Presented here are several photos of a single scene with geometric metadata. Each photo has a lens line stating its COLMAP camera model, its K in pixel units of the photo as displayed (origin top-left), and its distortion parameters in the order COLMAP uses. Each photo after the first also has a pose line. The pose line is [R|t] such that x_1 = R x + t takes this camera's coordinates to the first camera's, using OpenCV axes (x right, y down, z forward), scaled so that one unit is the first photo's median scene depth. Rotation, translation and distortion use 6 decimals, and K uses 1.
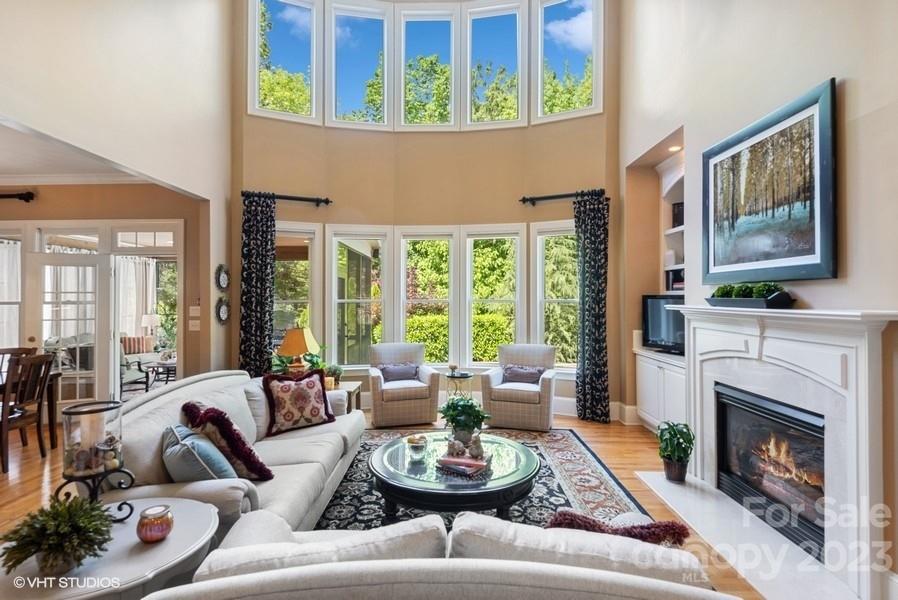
lens RADIAL K [[452.1, 0, 449.0], [0, 452.1, 300.0], [0, 0, 1]] dist [0.018943, -0.021851]
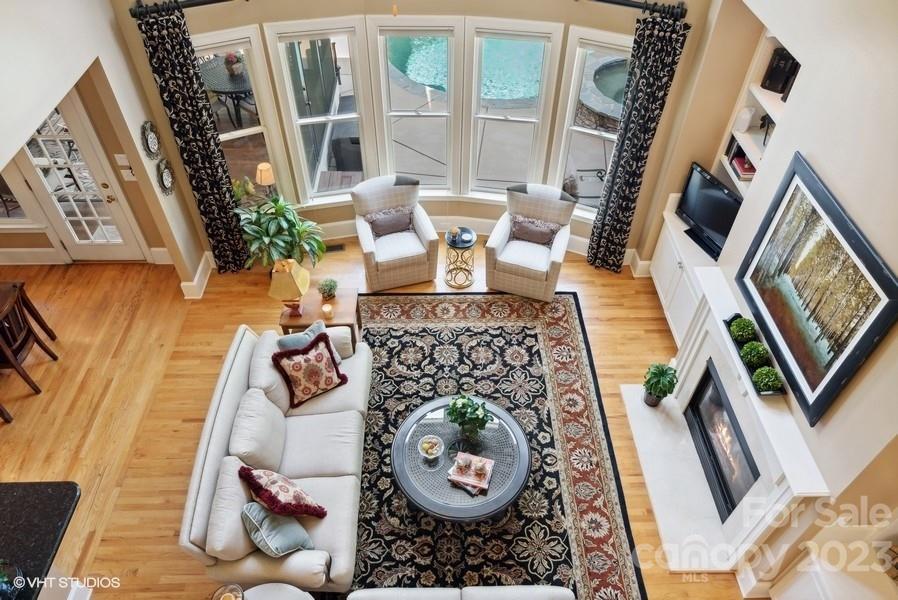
lens RADIAL K [[605.9, 0, 447.2], [0, 605.9, 299.8], [0, 0, 1]] dist [0.024260, -0.005267]
pose [[0.999725, -0.012421, 0.019873, -0.043195], [-0.005611, 0.696449, 0.717584, -0.905189], [-0.022753, -0.717499, 0.696188, 0.137726]]
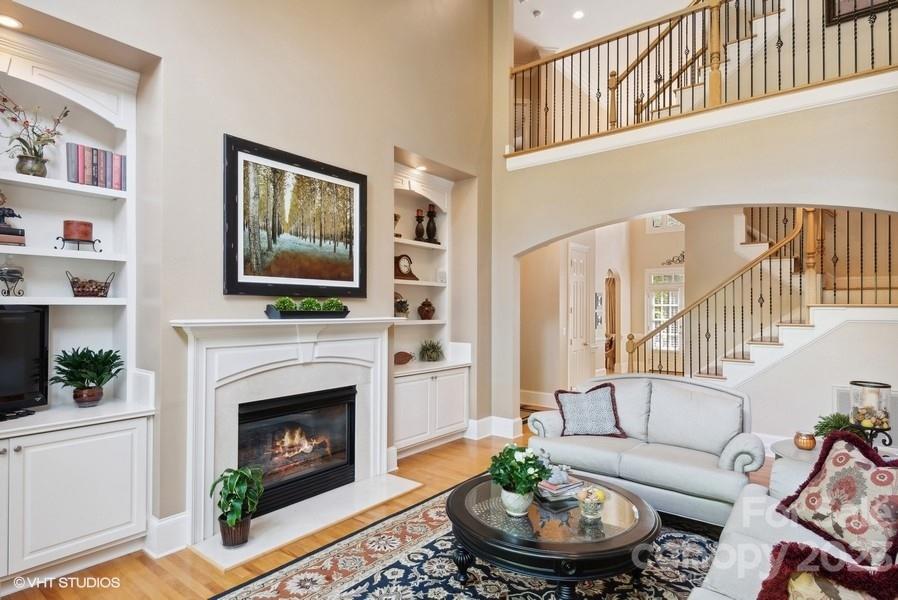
lens RADIAL K [[487.3, 0, 455.3], [0, 487.3, 308.2], [0, 0, 1]] dist [0.038851, 0.000211]
pose [[-0.790264, -0.006592, 0.612730, -0.333978], [-0.003988, 0.999976, 0.005615, -0.015605], [-0.612753, 0.001993, -0.790272, 1.498461]]
